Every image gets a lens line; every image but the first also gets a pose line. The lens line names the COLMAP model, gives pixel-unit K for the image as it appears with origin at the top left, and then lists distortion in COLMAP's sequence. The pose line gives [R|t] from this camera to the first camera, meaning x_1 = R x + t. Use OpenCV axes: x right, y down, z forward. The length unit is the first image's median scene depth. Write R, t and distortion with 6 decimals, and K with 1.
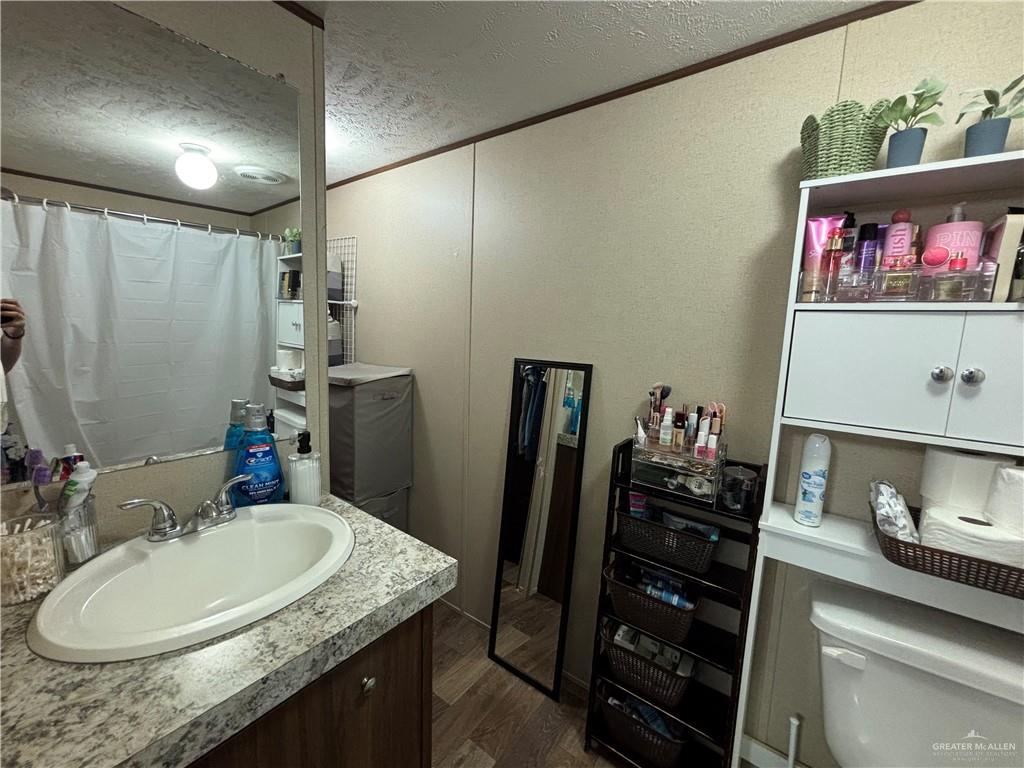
lens RADIAL K [[410.3, 0, 511.2], [0, 410.3, 384.3], [0, 0, 1]] dist [0.000449, 0.000073]
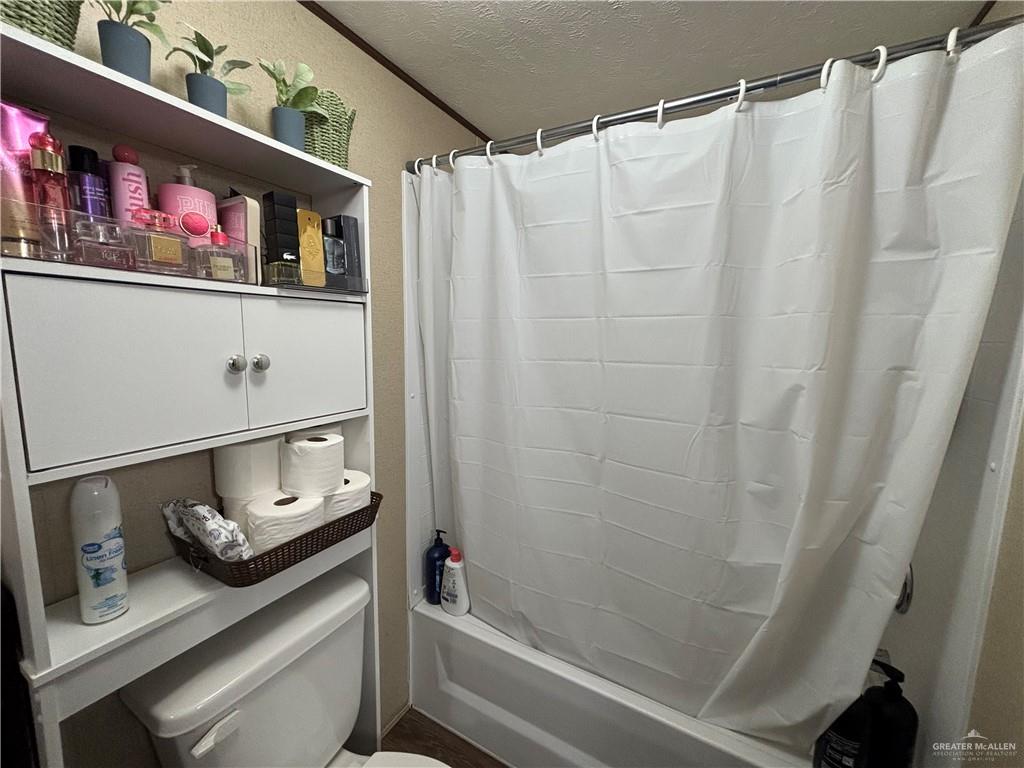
lens RADIAL K [[410.3, 0, 511.7], [0, 410.3, 385.9], [0, 0, 1]] dist [0.000449, 0.000073]
pose [[-0.121362, -0.163025, 0.979129, 0.088986], [0.106055, 0.978644, 0.176089, -0.064738], [-0.986926, 0.125212, -0.101481, 0.462393]]
